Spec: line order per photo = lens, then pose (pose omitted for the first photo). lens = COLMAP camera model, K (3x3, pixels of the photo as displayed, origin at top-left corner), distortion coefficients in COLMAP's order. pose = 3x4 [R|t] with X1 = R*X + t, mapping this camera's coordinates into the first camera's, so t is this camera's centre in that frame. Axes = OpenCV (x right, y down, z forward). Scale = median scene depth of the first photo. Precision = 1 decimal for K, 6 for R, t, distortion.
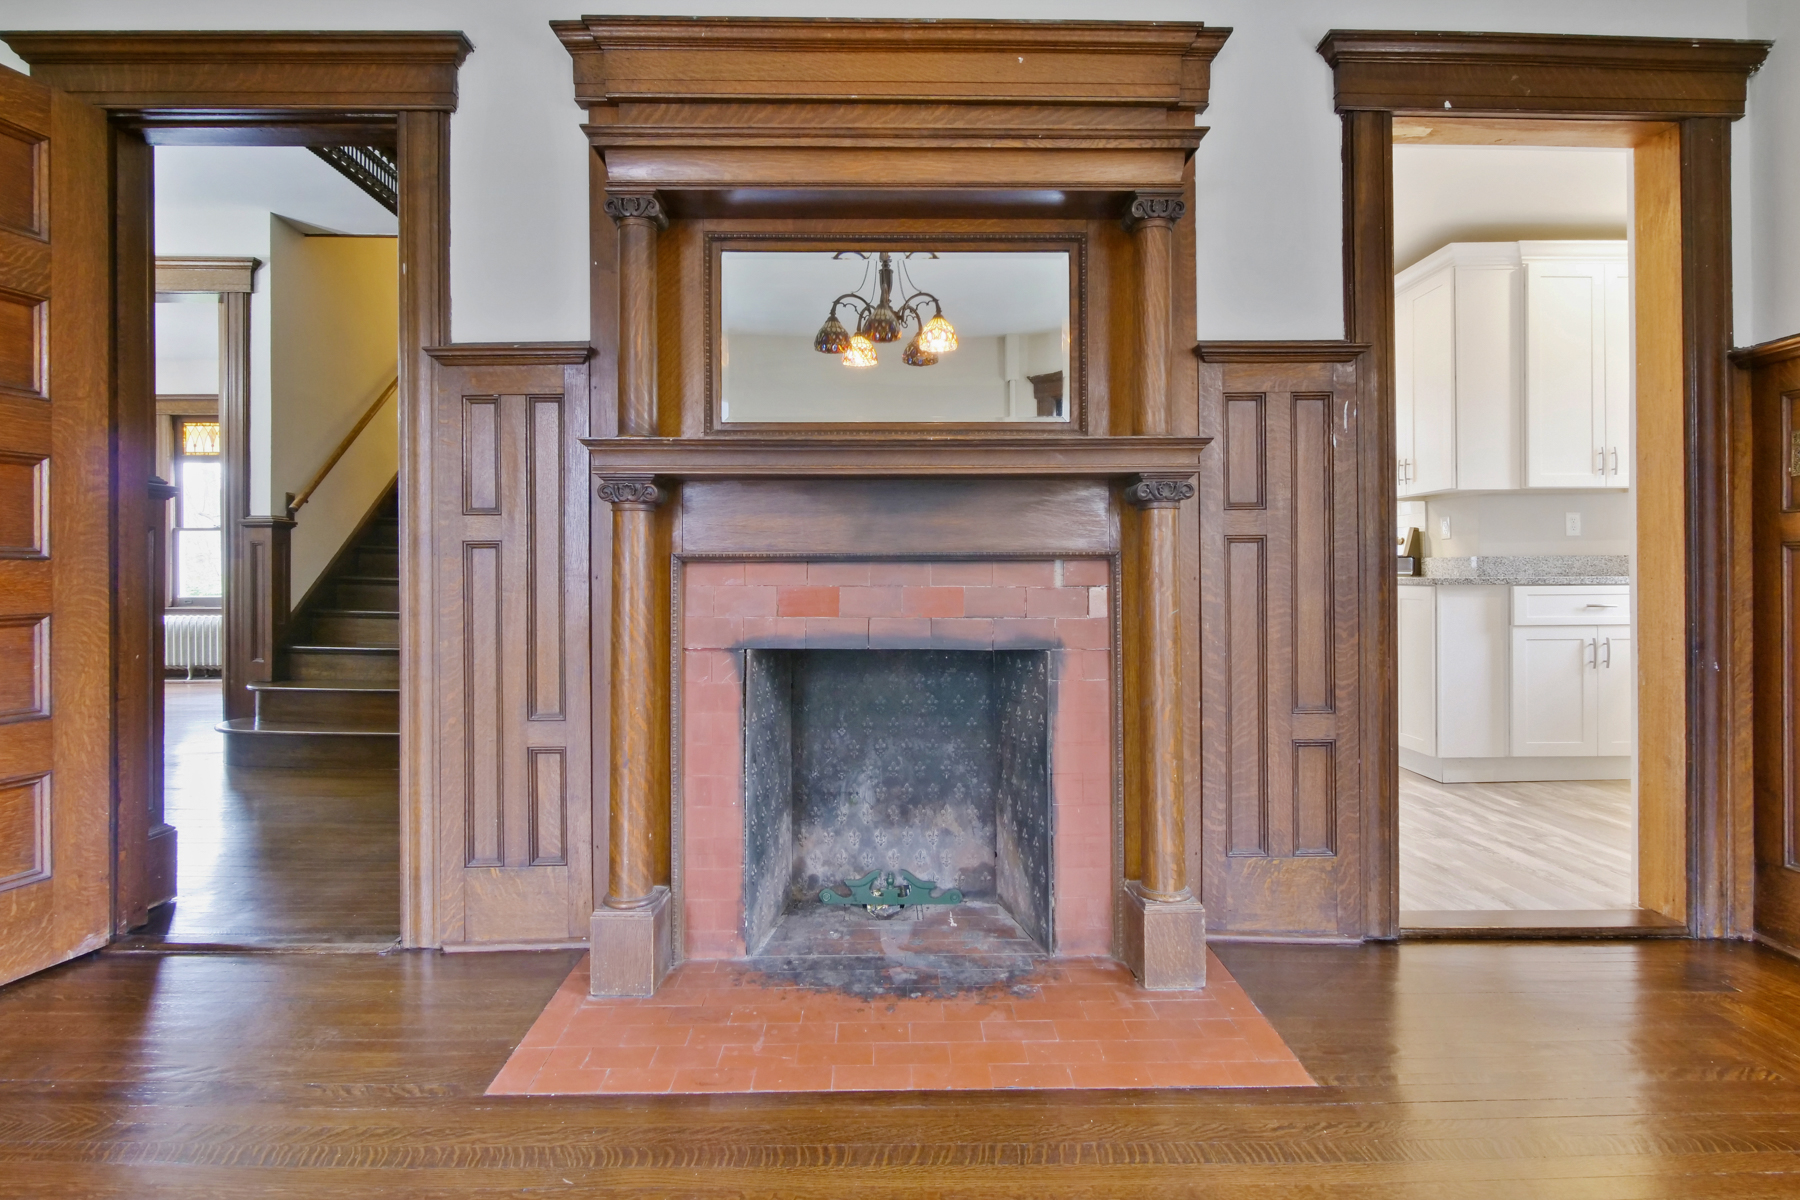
lens RADIAL K [[893.4, 0, 891.4], [0, 893.4, 571.4], [0, 0, 1]] dist [0.002063, -0.000583]
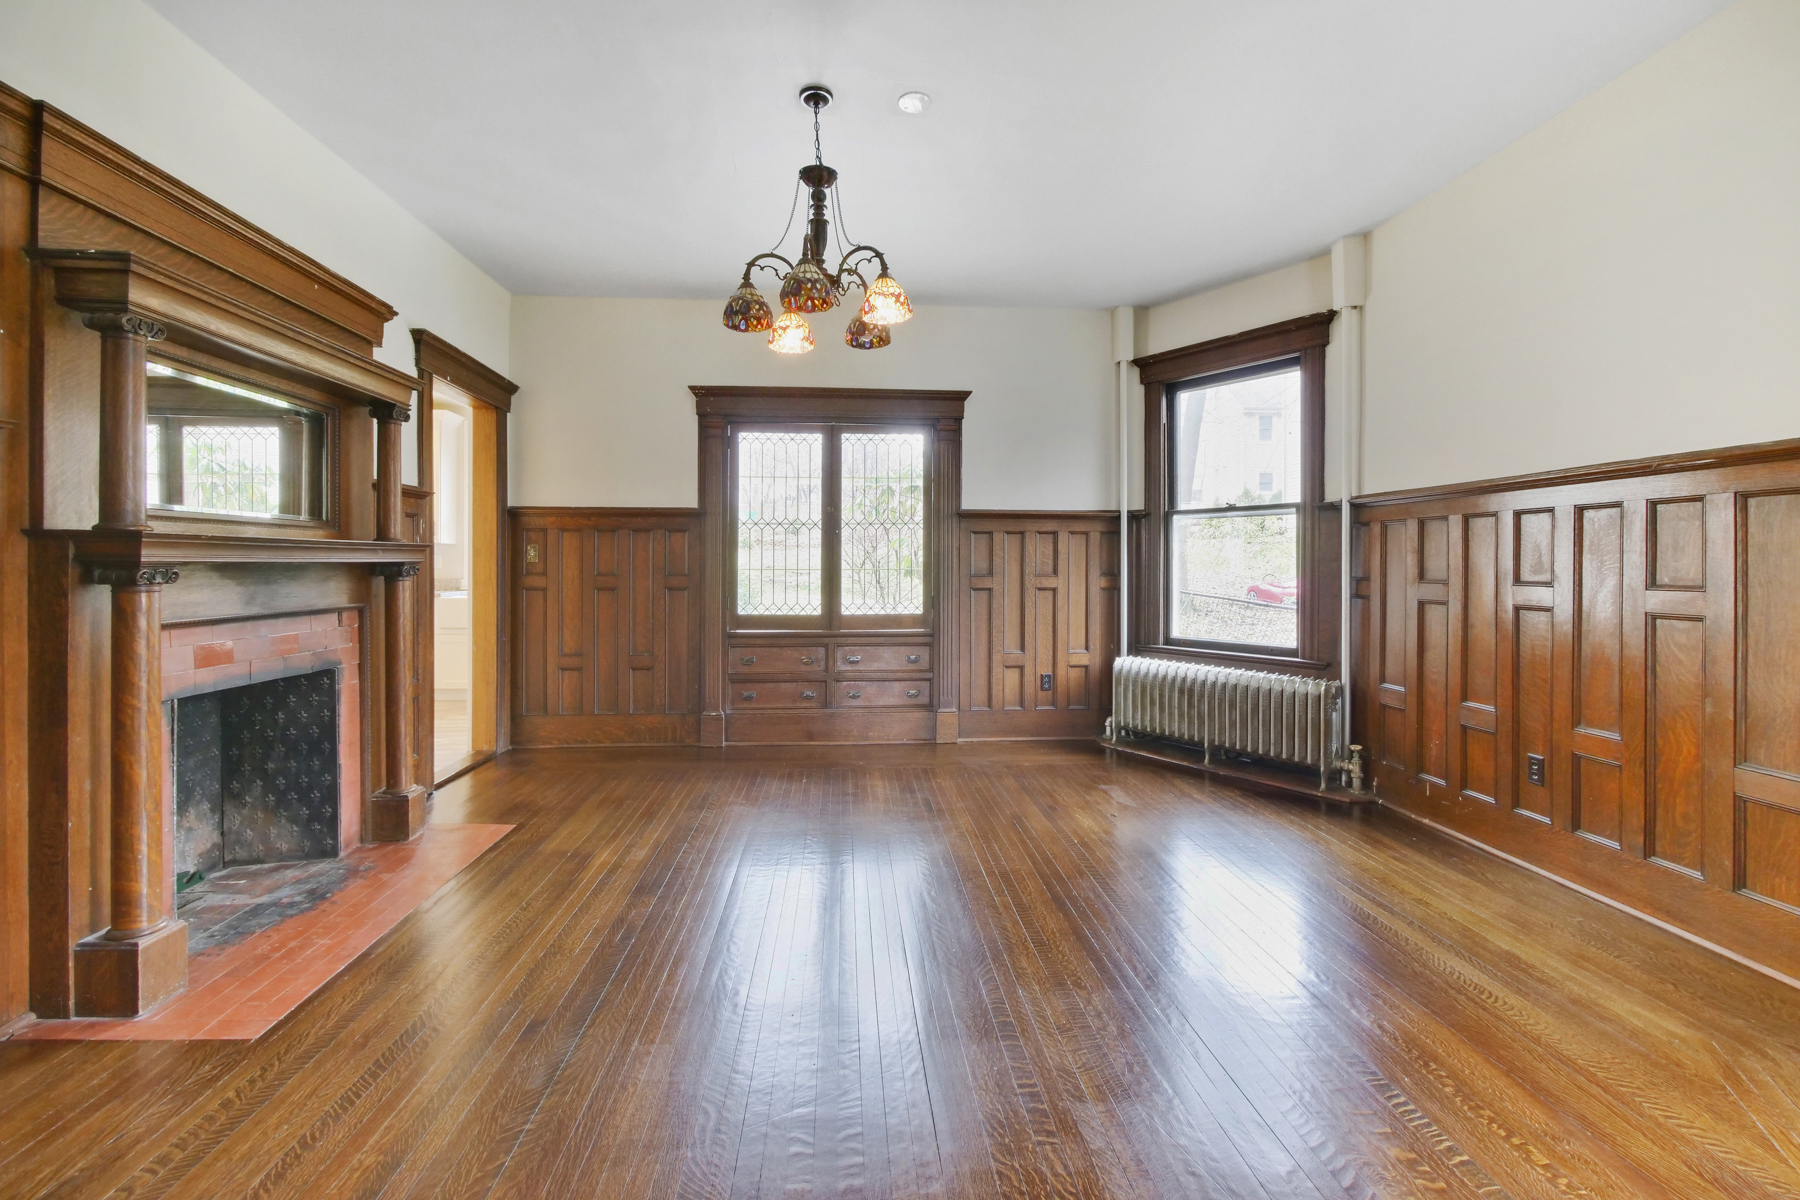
lens RADIAL K [[756.3, 0, 895.3], [0, 756.3, 564.1], [0, 0, 1]] dist [-0.007824, 0.000141]
pose [[-0.063420, 0.004015, 0.997979, -1.224978], [-0.005357, 0.999976, -0.004363, -0.096699], [-0.997973, -0.005622, -0.063397, 0.085465]]
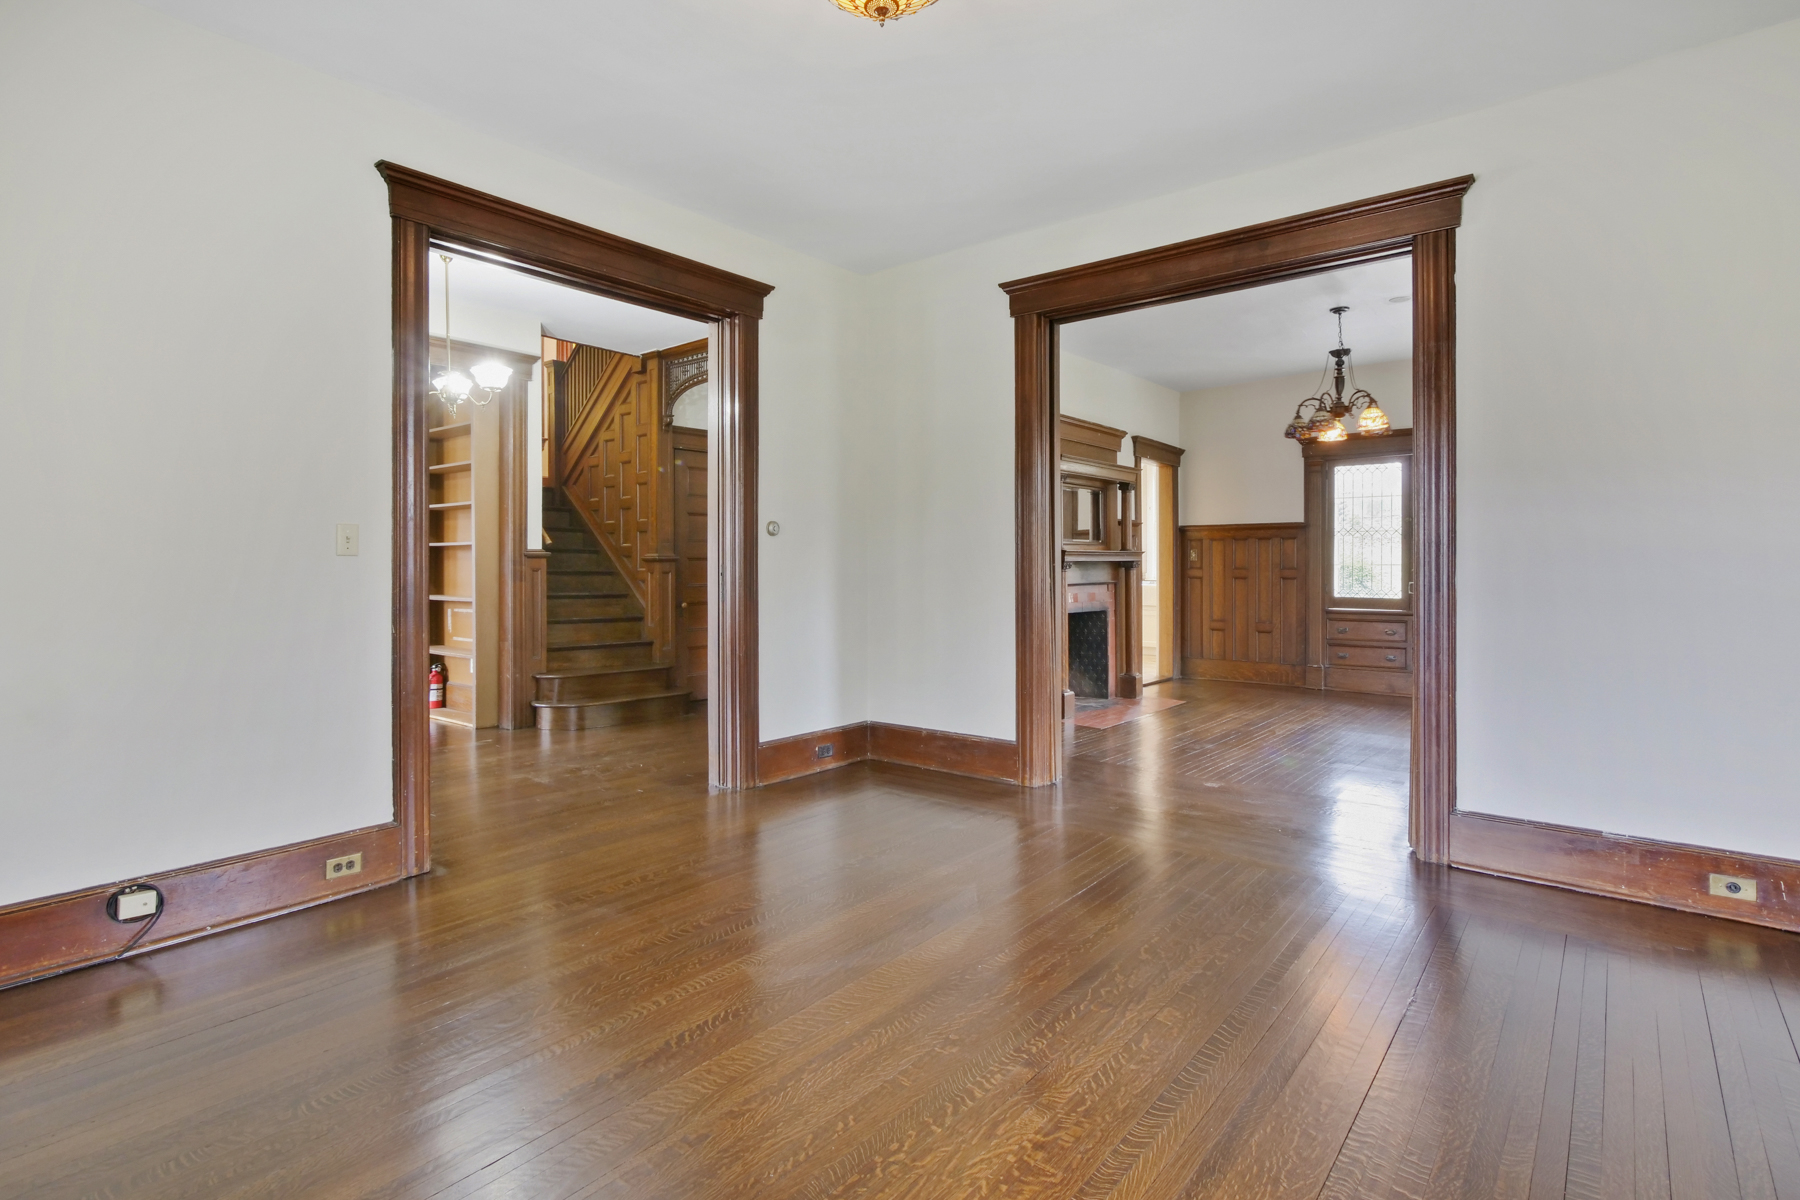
lens RADIAL K [[893.4, 0, 891.4], [0, 893.4, 571.4], [0, 0, 1]] dist [0.002063, -0.000583]
pose [[0.650181, -0.004628, 0.759765, -2.930268], [-0.001630, 0.999971, 0.007486, -0.085864], [-0.759777, -0.006106, 0.650155, -0.591330]]
